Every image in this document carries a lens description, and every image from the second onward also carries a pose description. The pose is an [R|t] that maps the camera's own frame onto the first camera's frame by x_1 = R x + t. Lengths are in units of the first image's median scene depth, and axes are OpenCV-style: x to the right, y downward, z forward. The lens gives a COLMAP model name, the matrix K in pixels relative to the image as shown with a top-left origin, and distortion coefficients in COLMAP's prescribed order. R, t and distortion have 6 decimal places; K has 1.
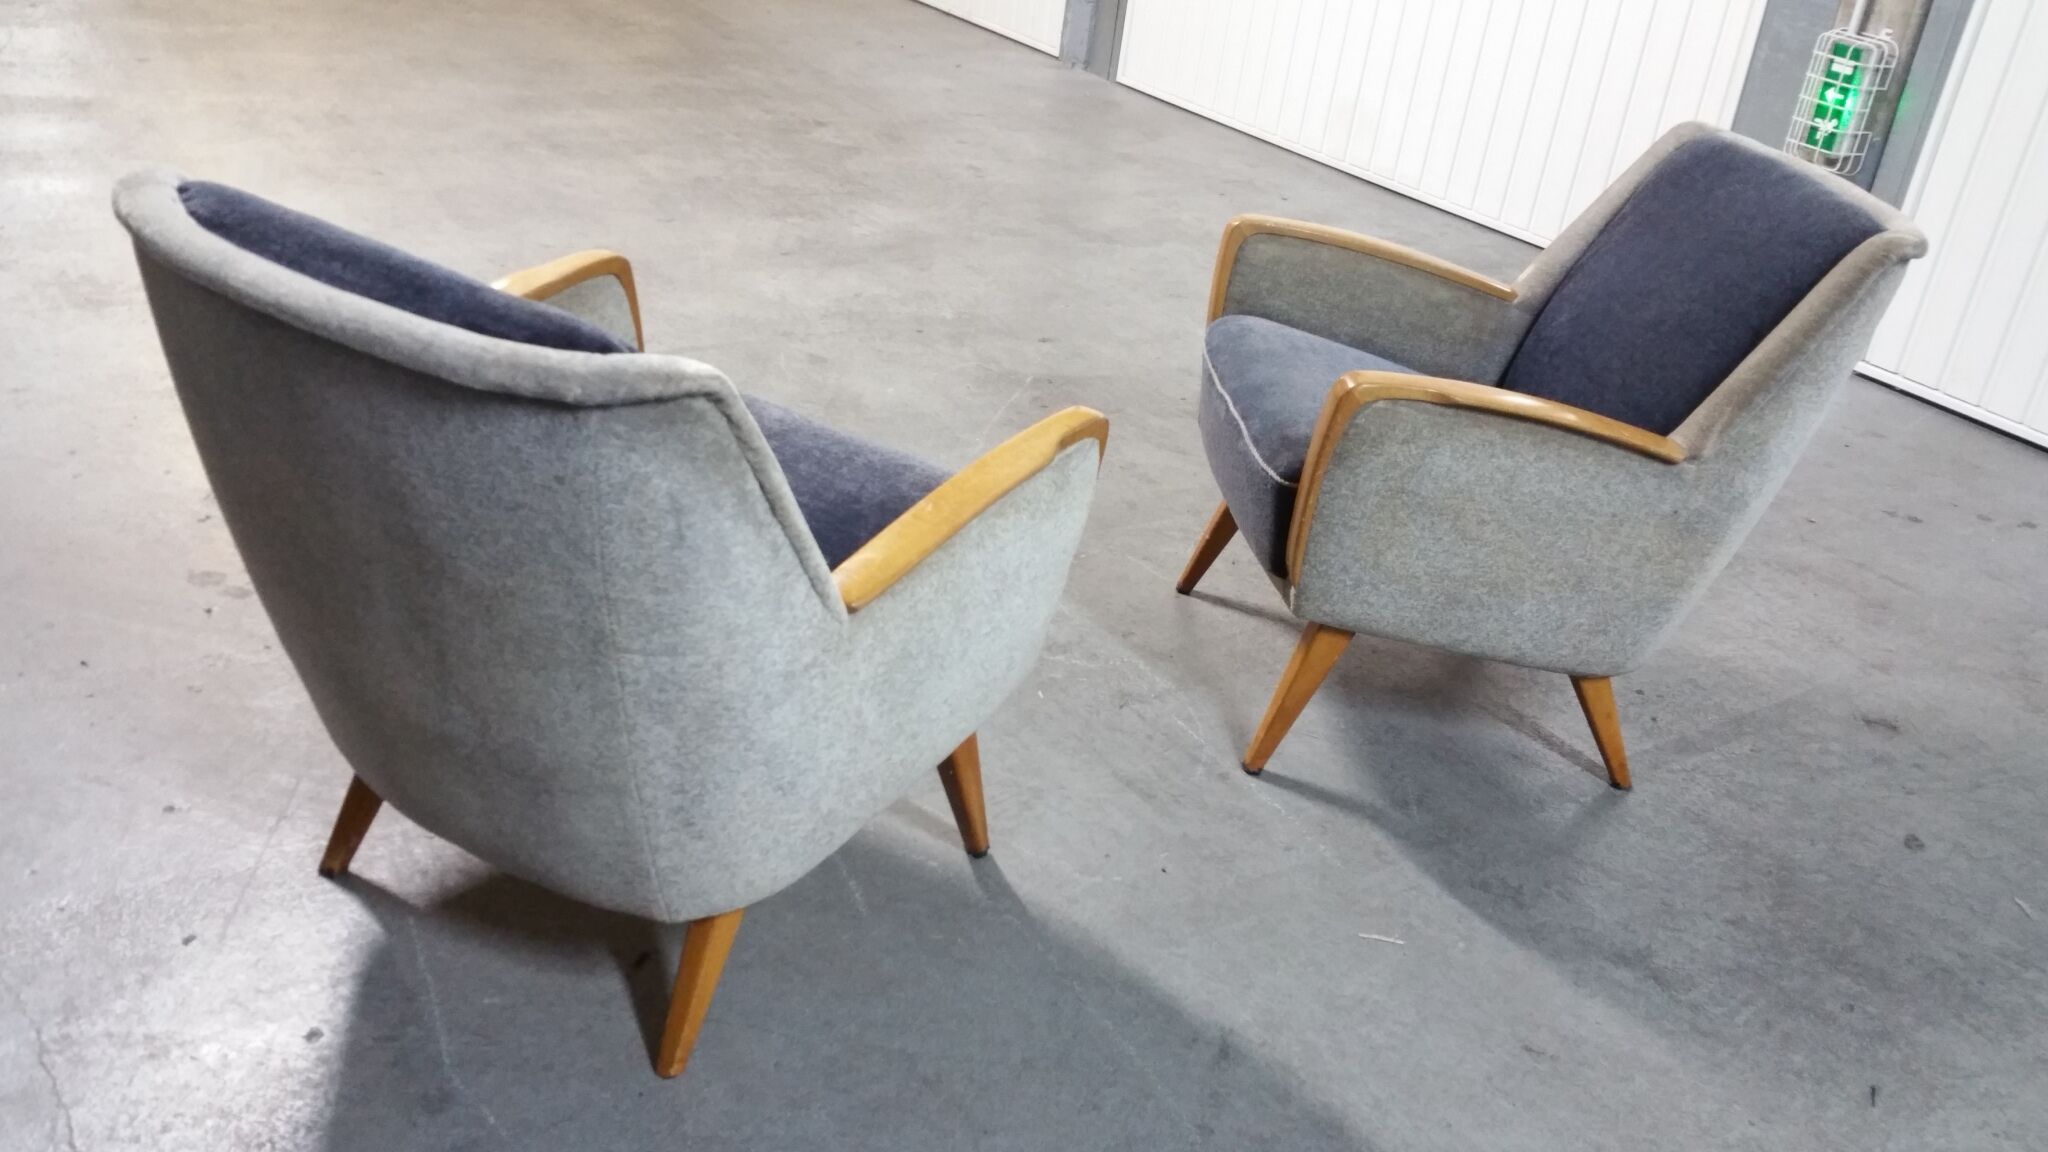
lens RADIAL K [[1882.9, 0, 972.7], [0, 1882.9, 615.3], [0, 0, 1]] dist [0.068514, 0.000000]
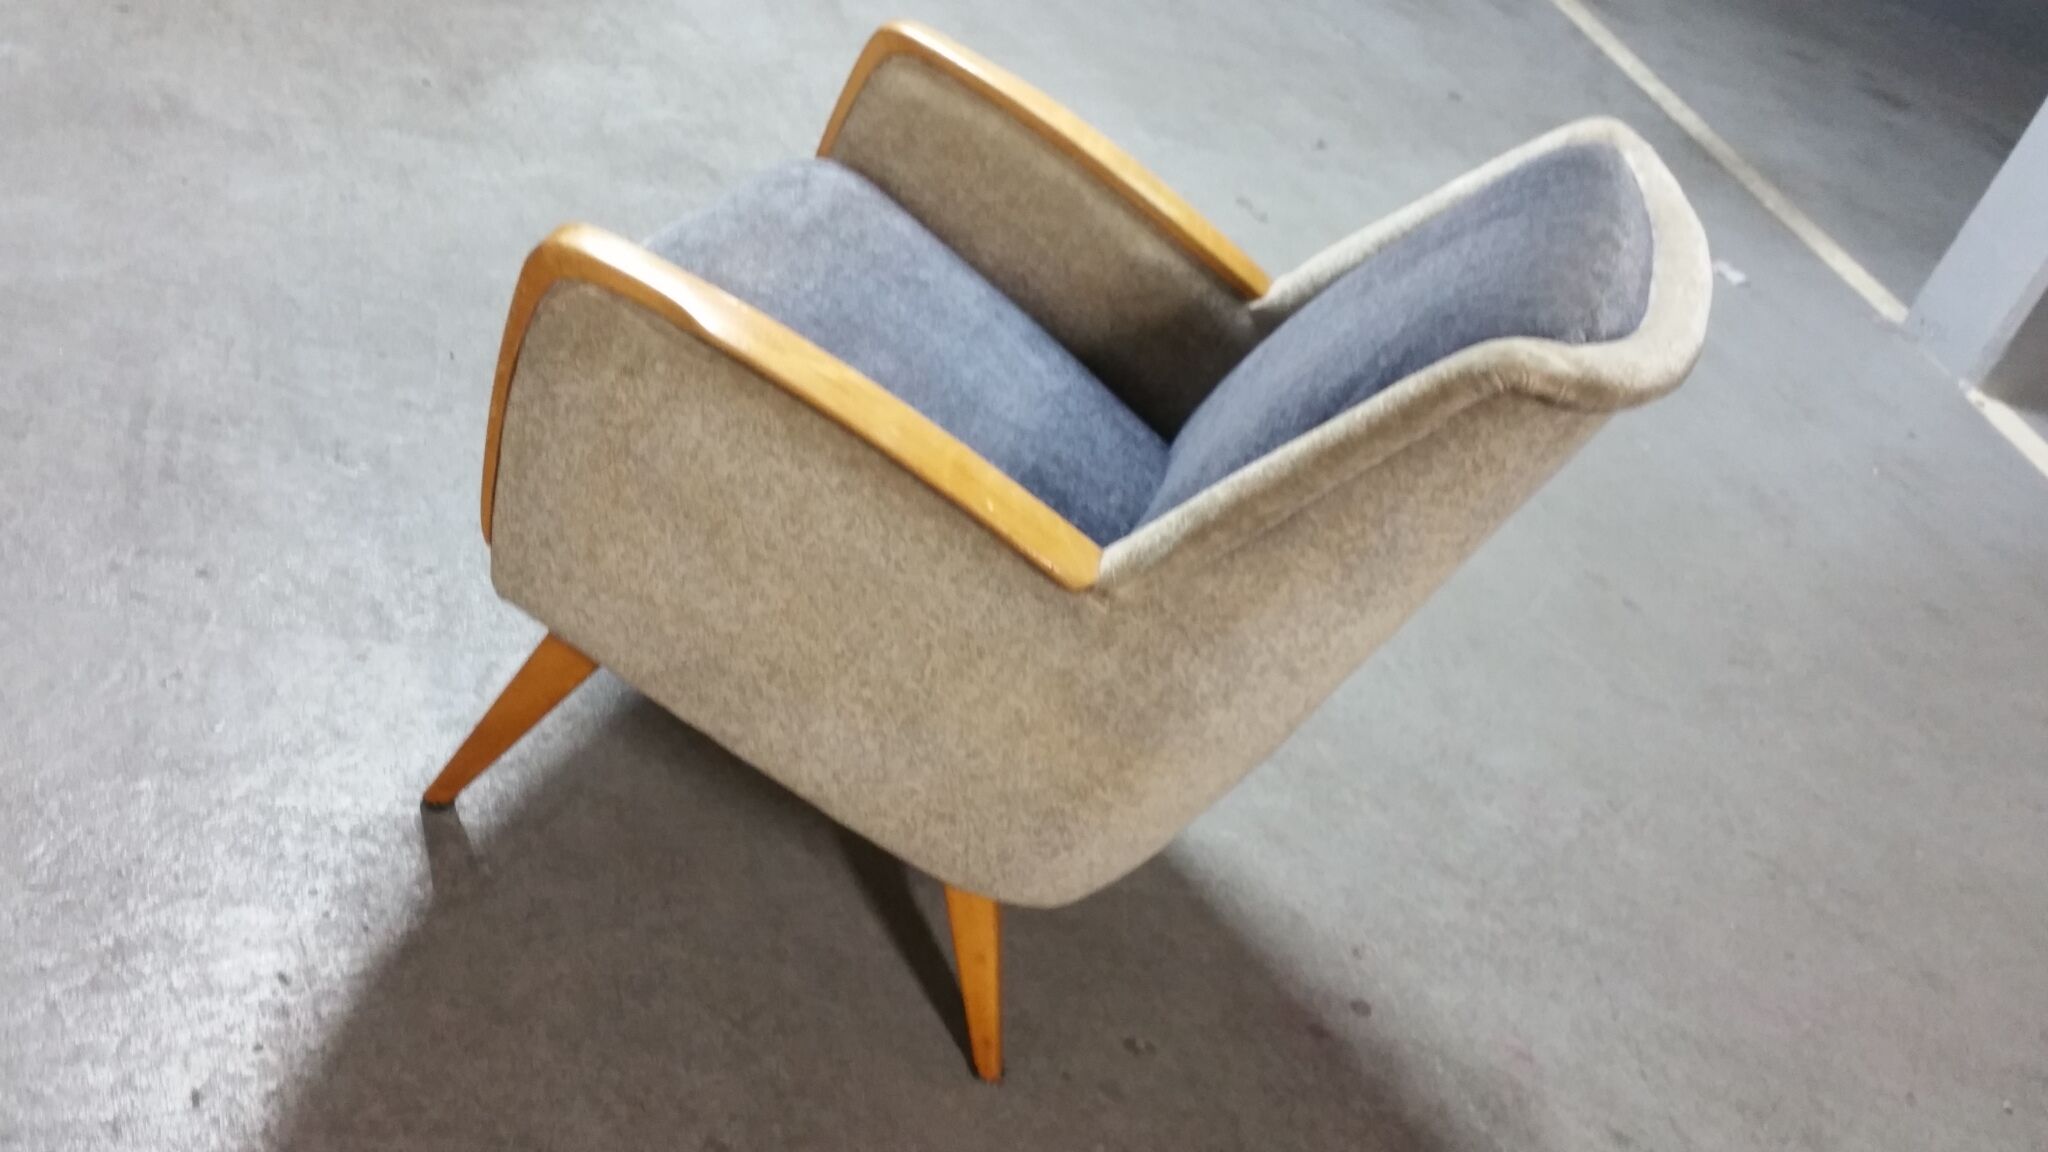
lens RADIAL K [[2181.5, 0, 1002.7], [0, 2181.5, 613.8], [0, 0, 1]] dist [0.069200, 0.000000]
pose [[0.899039, 0.391474, -0.196155, 0.474333], [-0.385388, 0.920101, 0.069929, -0.109271], [0.207858, 0.012727, 0.978076, 0.339767]]
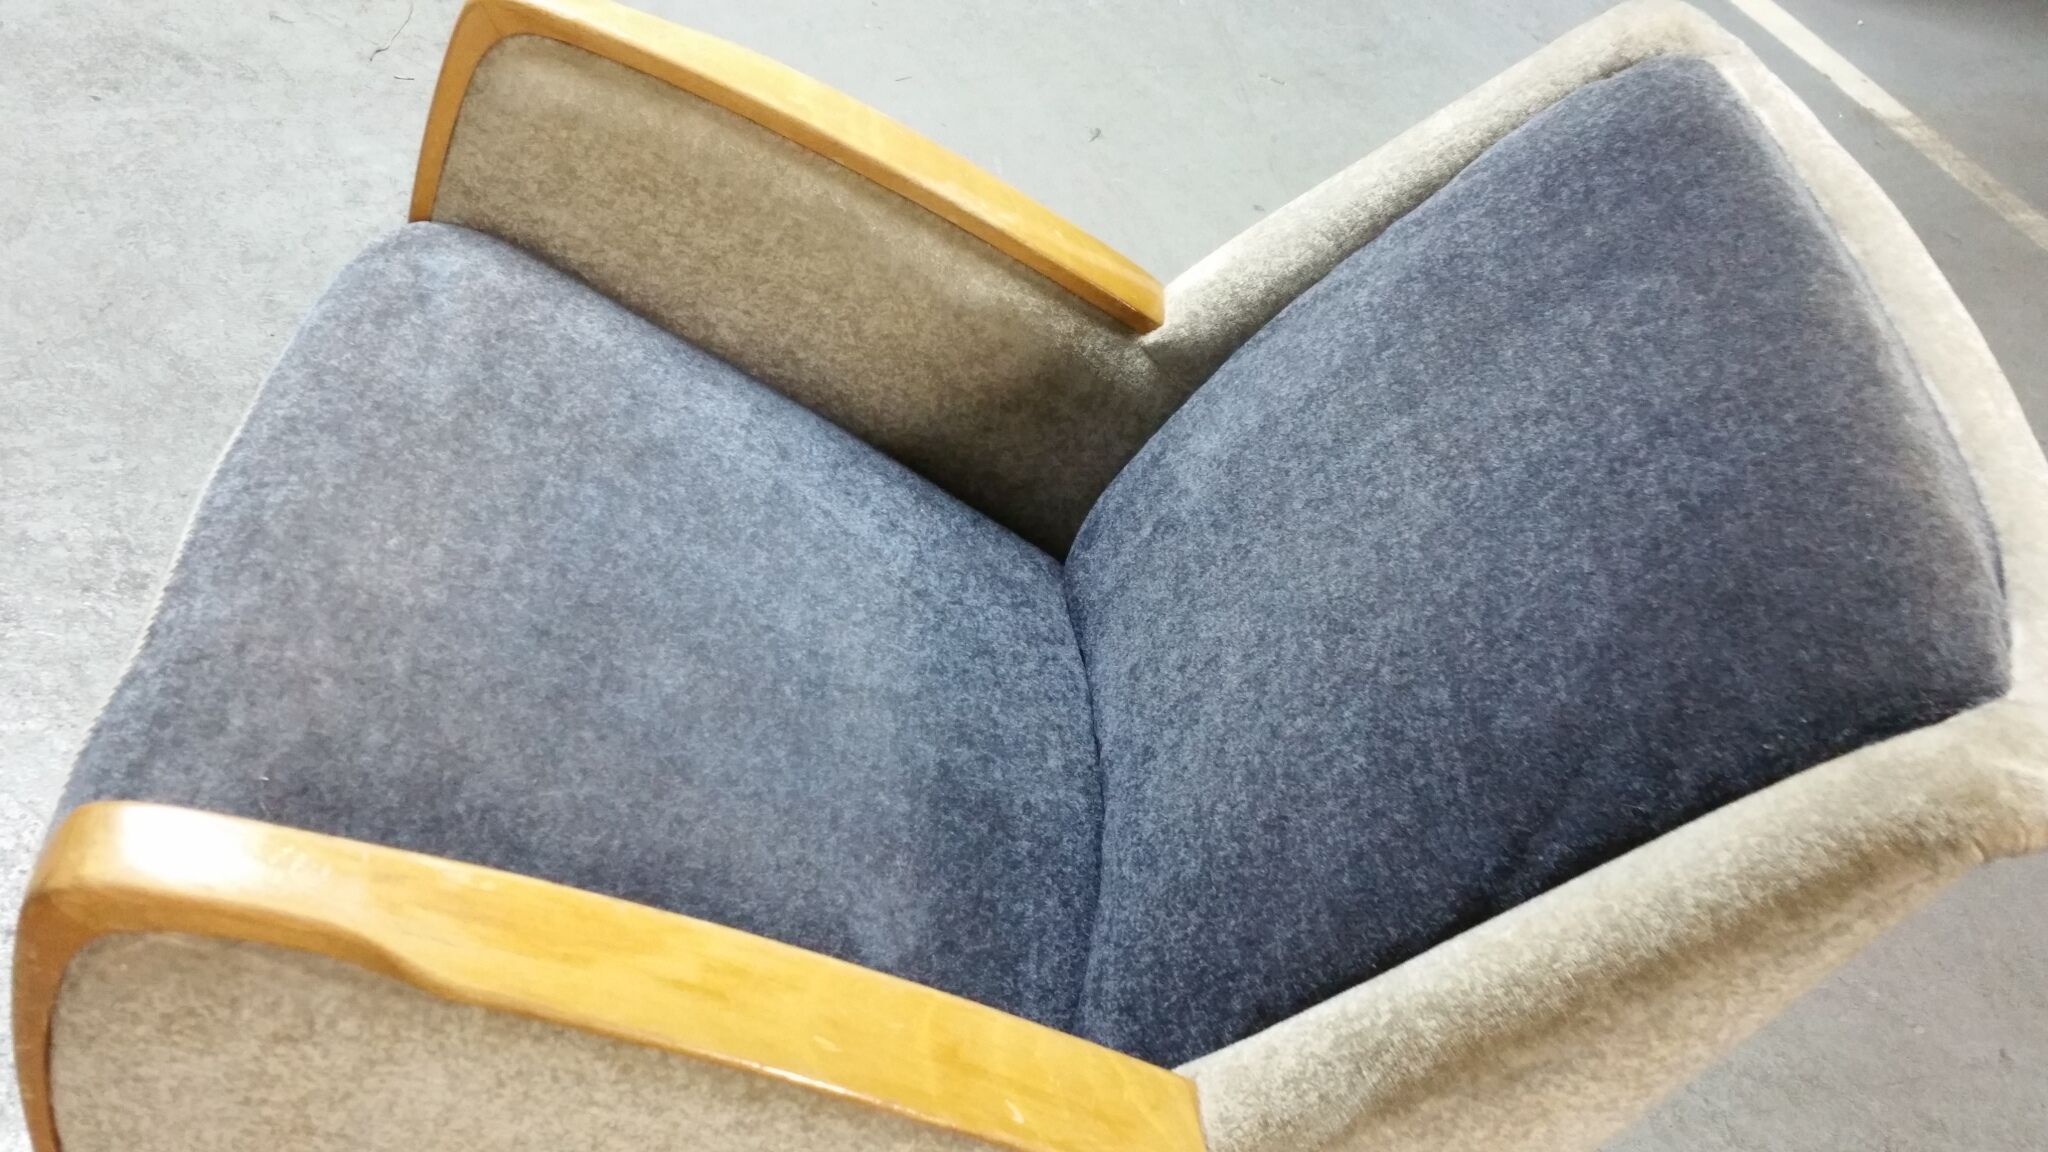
lens RADIAL K [[2181.5, 0, 1000.4], [0, 2181.5, 604.0], [0, 0, 1]] dist [0.069200, 0.000000]
pose [[0.975630, 0.214322, 0.047033, 0.295219], [-0.219421, 0.952270, 0.212216, -0.246747], [0.000695, -0.217364, 0.976090, 0.637014]]
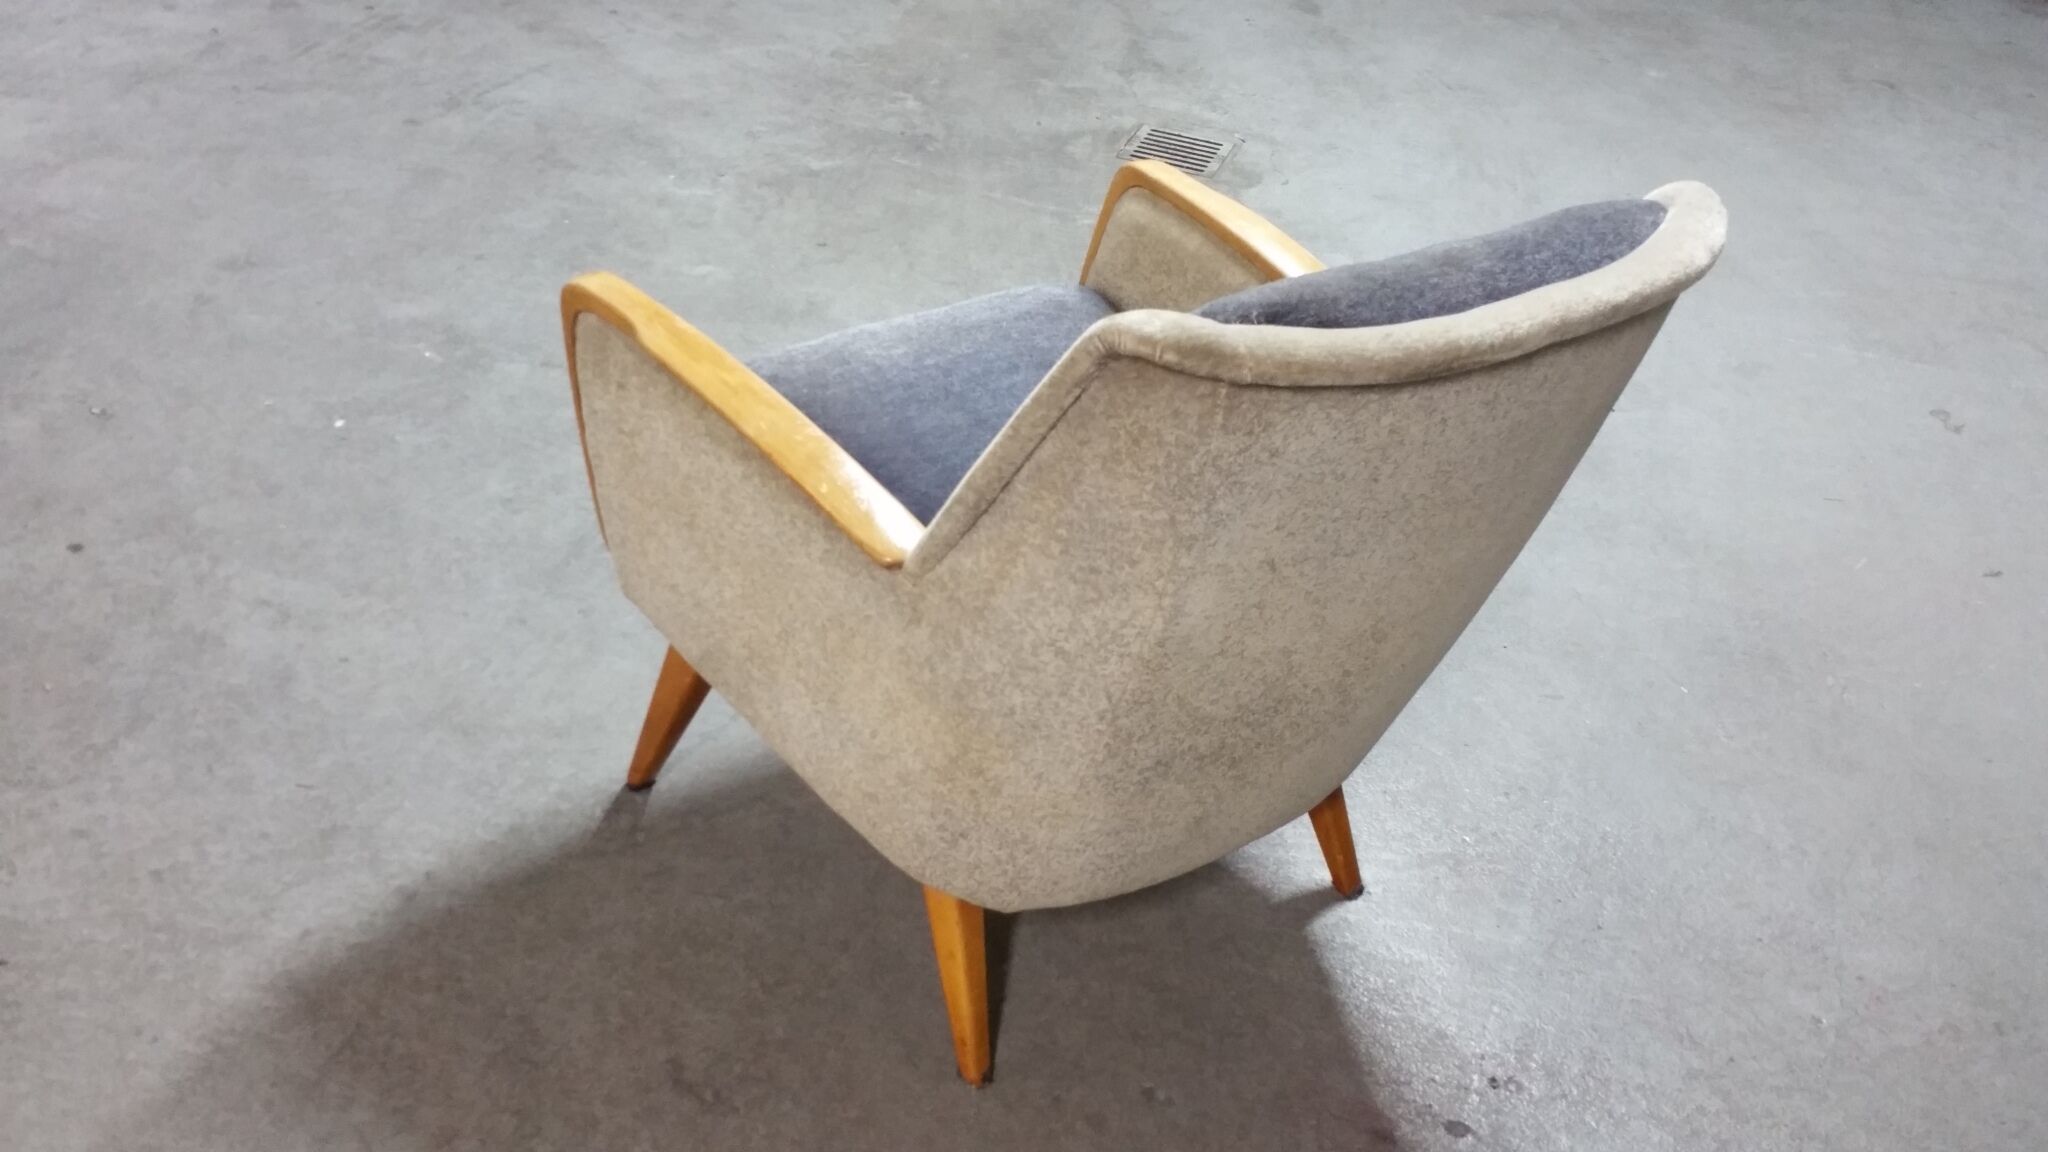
lens RADIAL K [[2181.5, 0, 995.6], [0, 2181.5, 633.4], [0, 0, 1]] dist [0.069200, 0.000000]
pose [[0.599635, 0.391193, -0.698144, 0.902081], [-0.403739, 0.901102, 0.158145, -0.188357], [0.690964, 0.187039, 0.698273, 0.500736]]
